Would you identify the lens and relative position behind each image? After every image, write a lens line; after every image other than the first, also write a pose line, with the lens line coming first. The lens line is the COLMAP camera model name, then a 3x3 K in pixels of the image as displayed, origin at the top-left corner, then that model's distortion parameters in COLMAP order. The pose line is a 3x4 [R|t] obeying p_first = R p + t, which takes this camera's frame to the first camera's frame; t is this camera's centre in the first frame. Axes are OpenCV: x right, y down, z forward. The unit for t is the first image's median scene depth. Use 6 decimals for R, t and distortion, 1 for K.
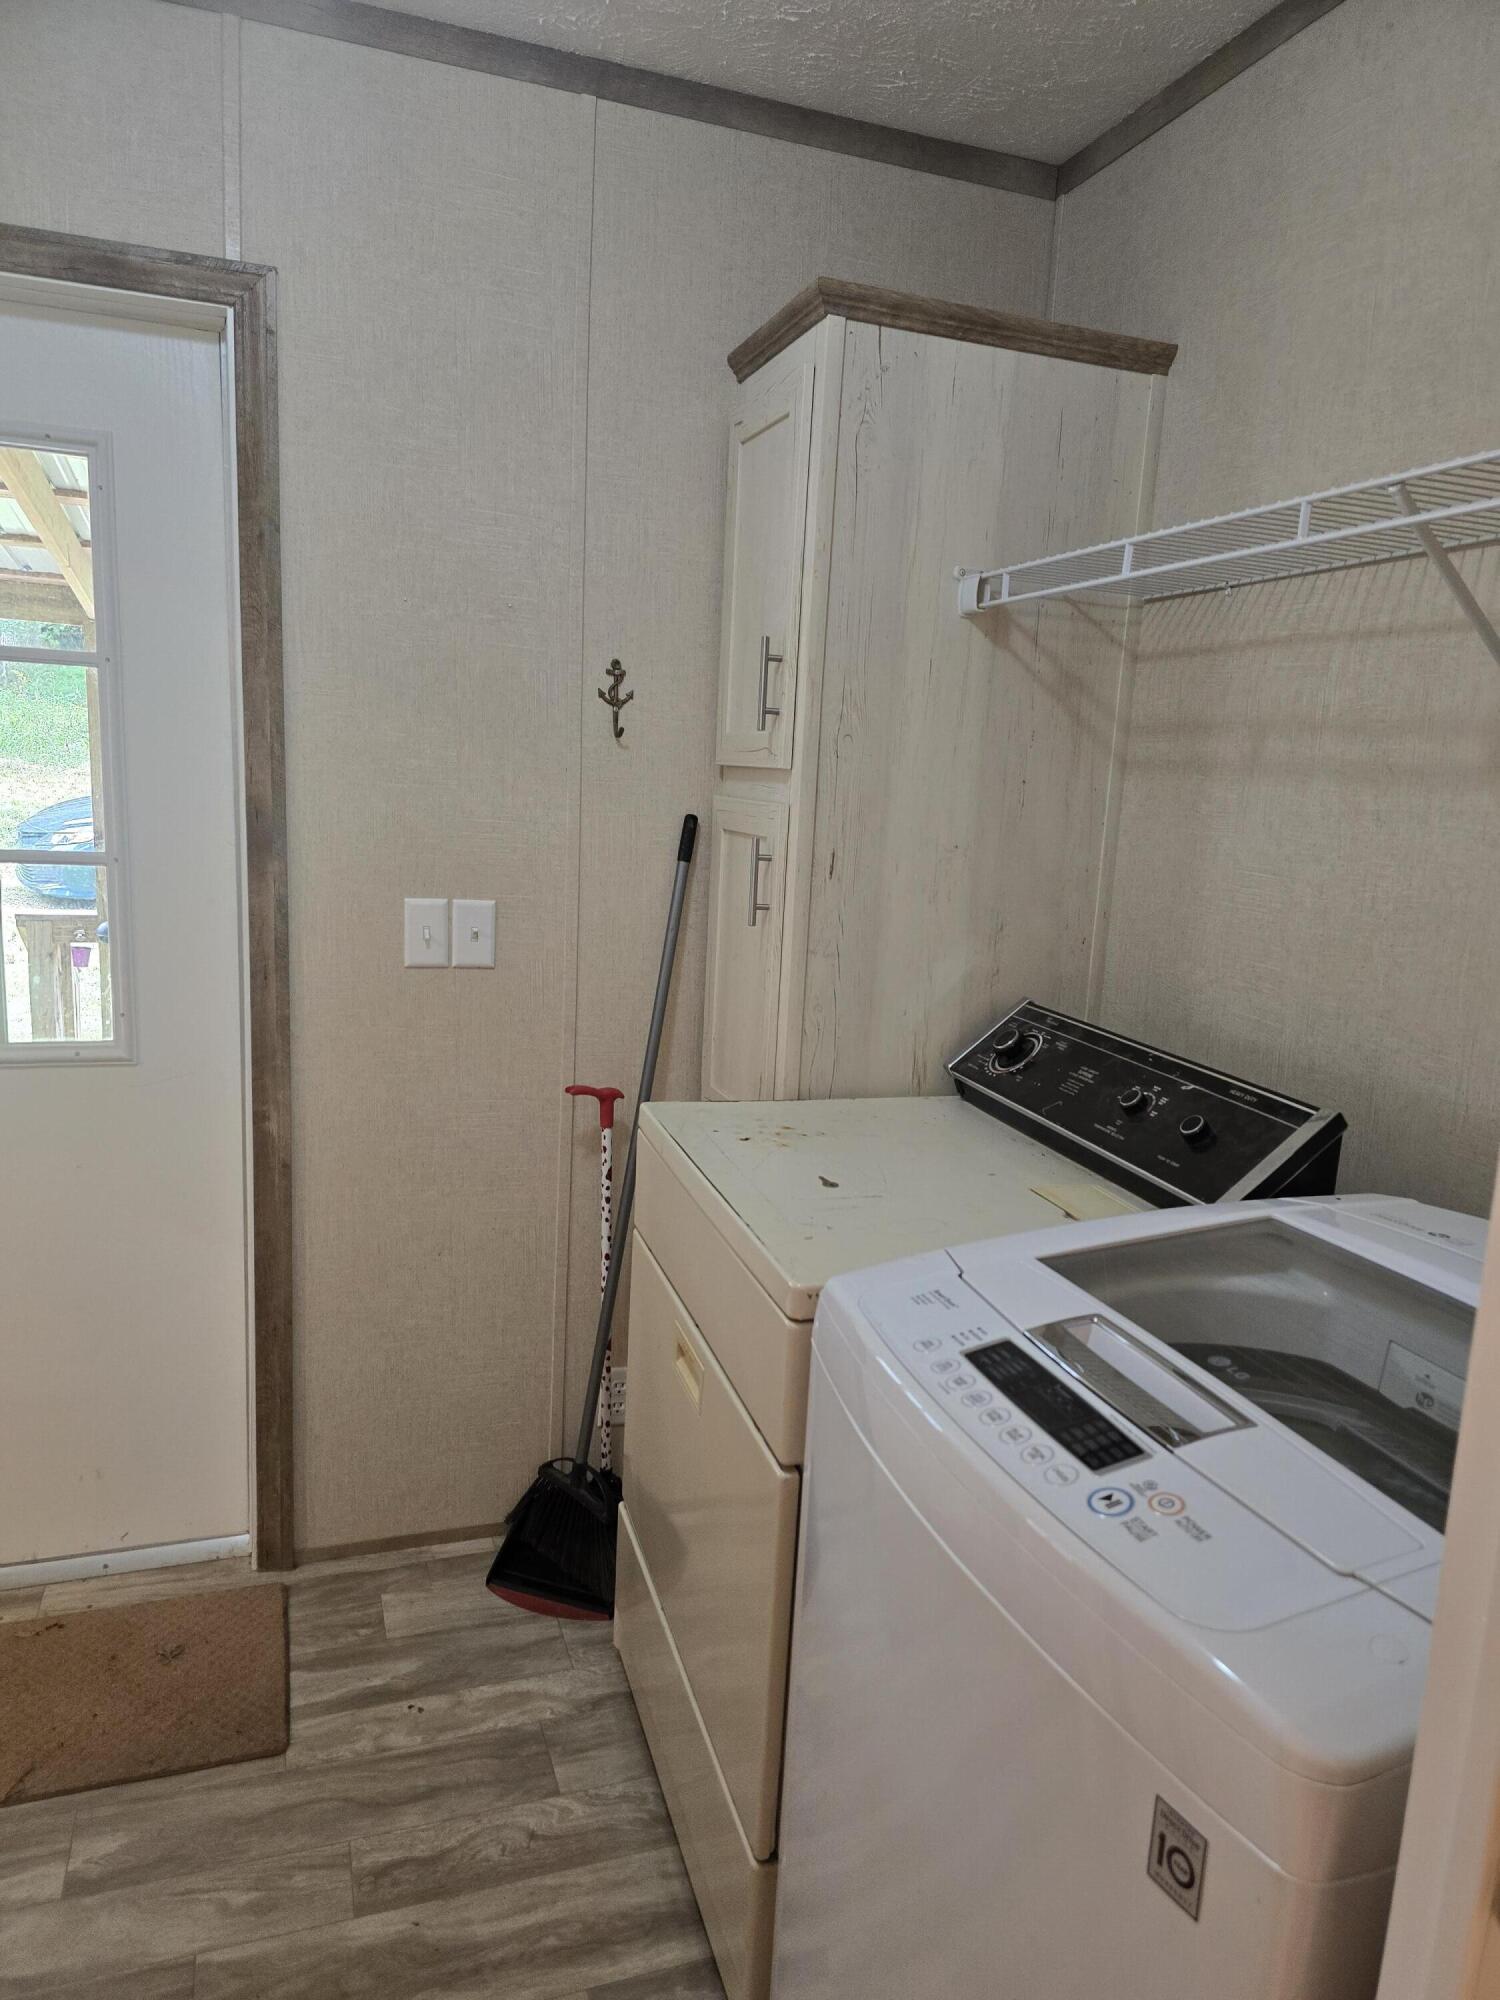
lens RADIAL K [[1347.5, 0, 758.7], [0, 1347.5, 1010.7], [0, 0, 1]] dist [0.059309, -0.057892]
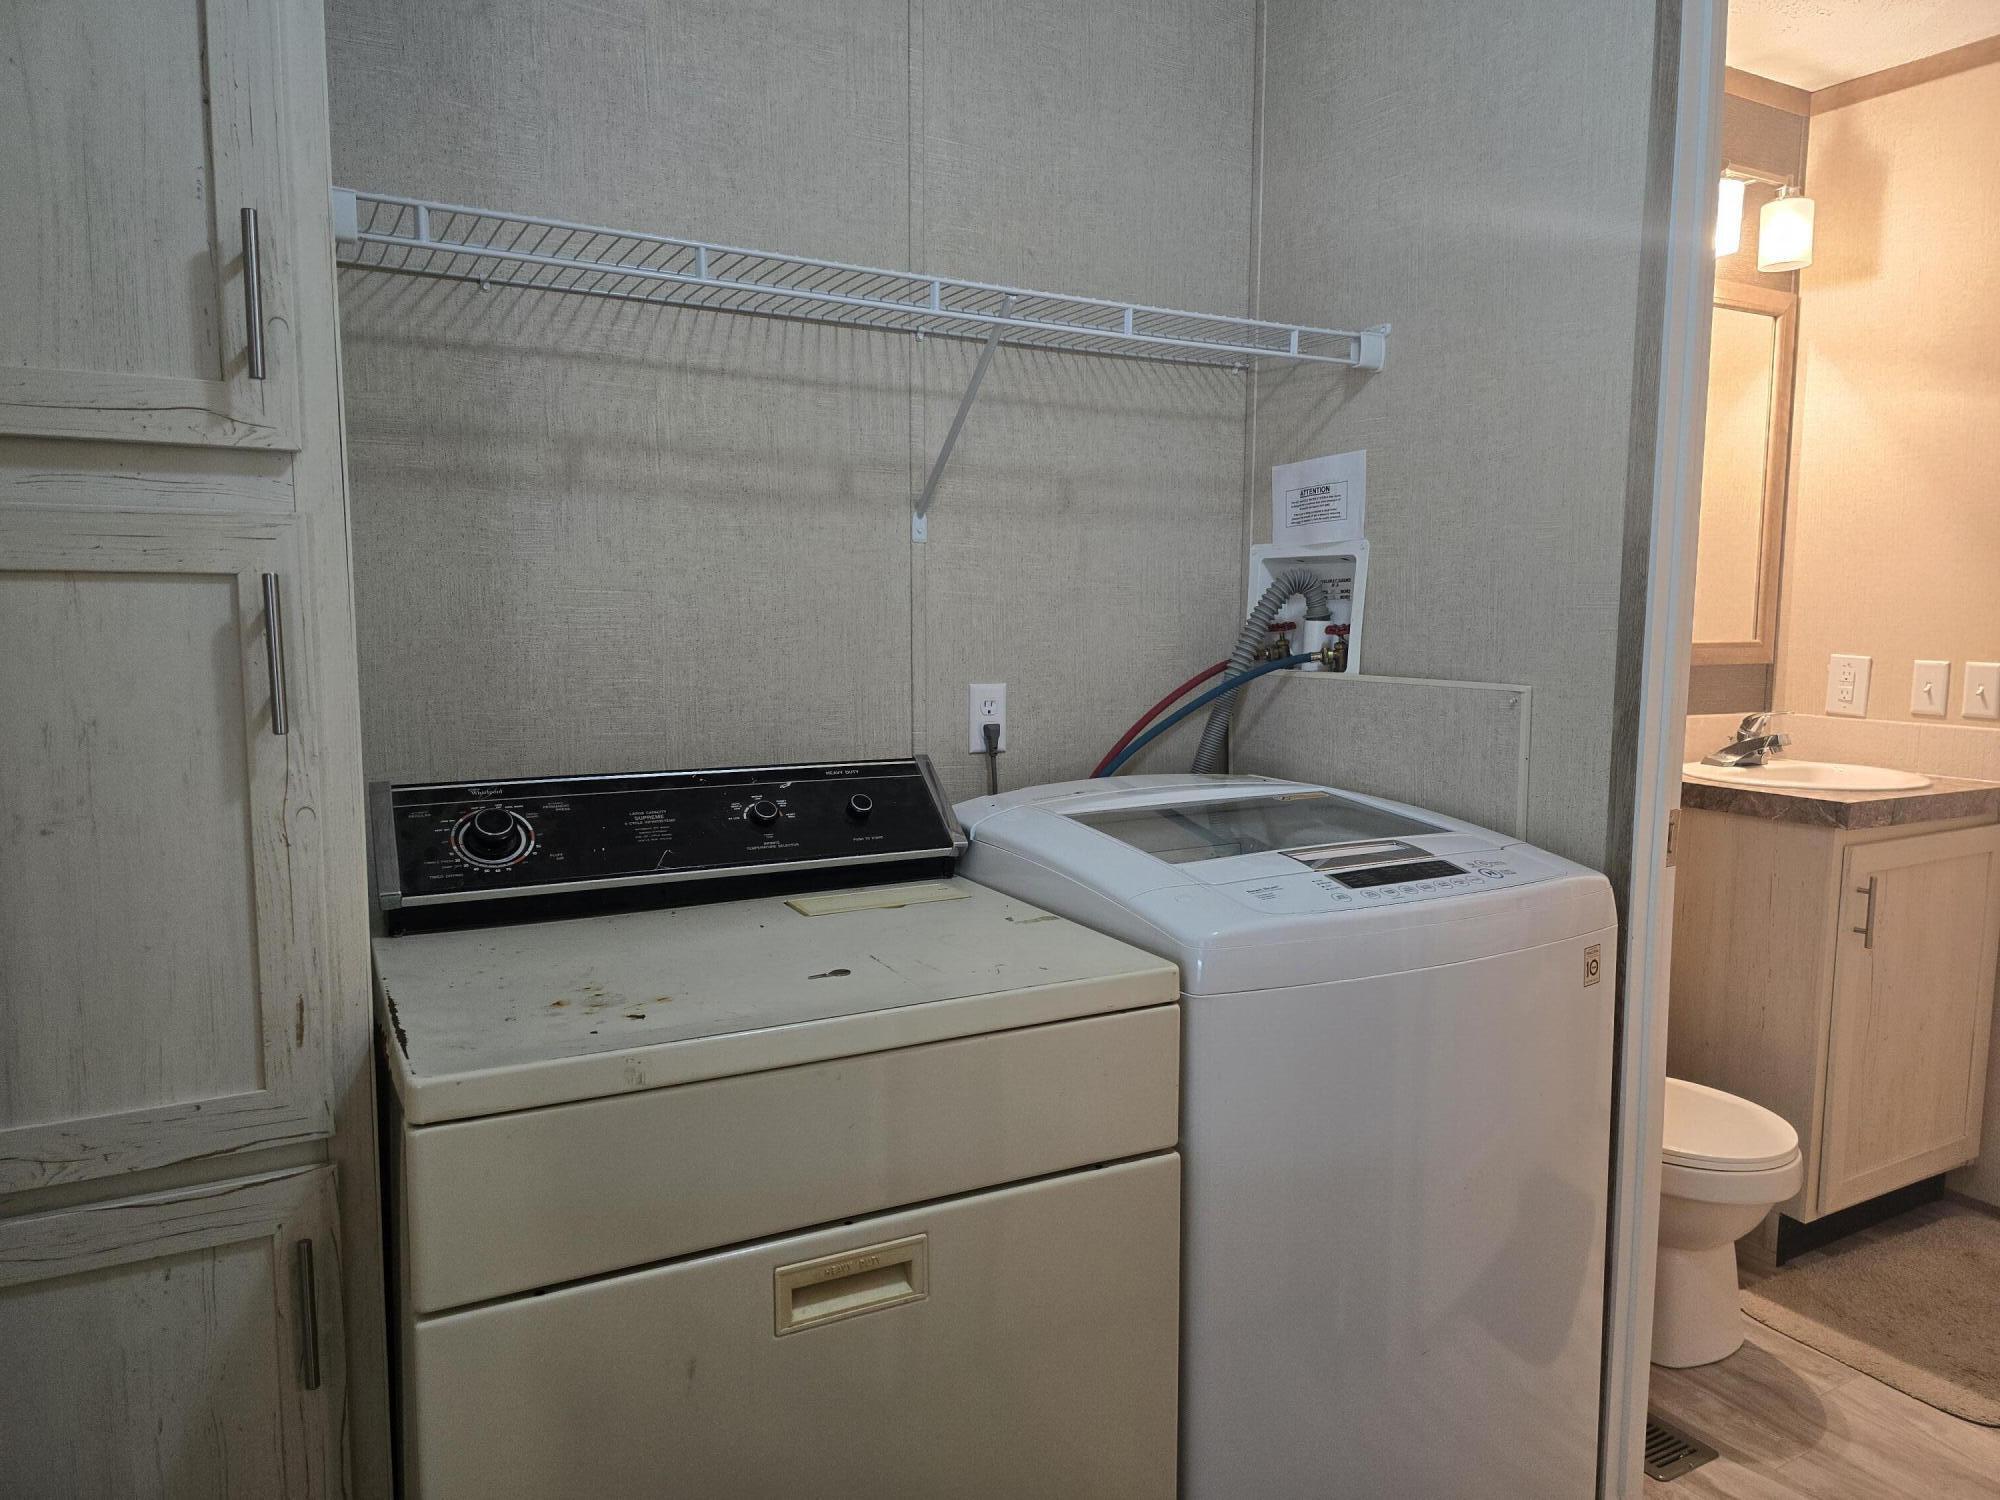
lens RADIAL K [[1347.5, 0, 991.8], [0, 1347.5, 765.8], [0, 0, 1]] dist [0.059309, -0.057892]
pose [[-0.177034, -0.177166, 0.968128, -0.724830], [0.153662, 0.966626, 0.204990, -0.148136], [-0.972135, 0.185055, -0.143902, 0.959912]]
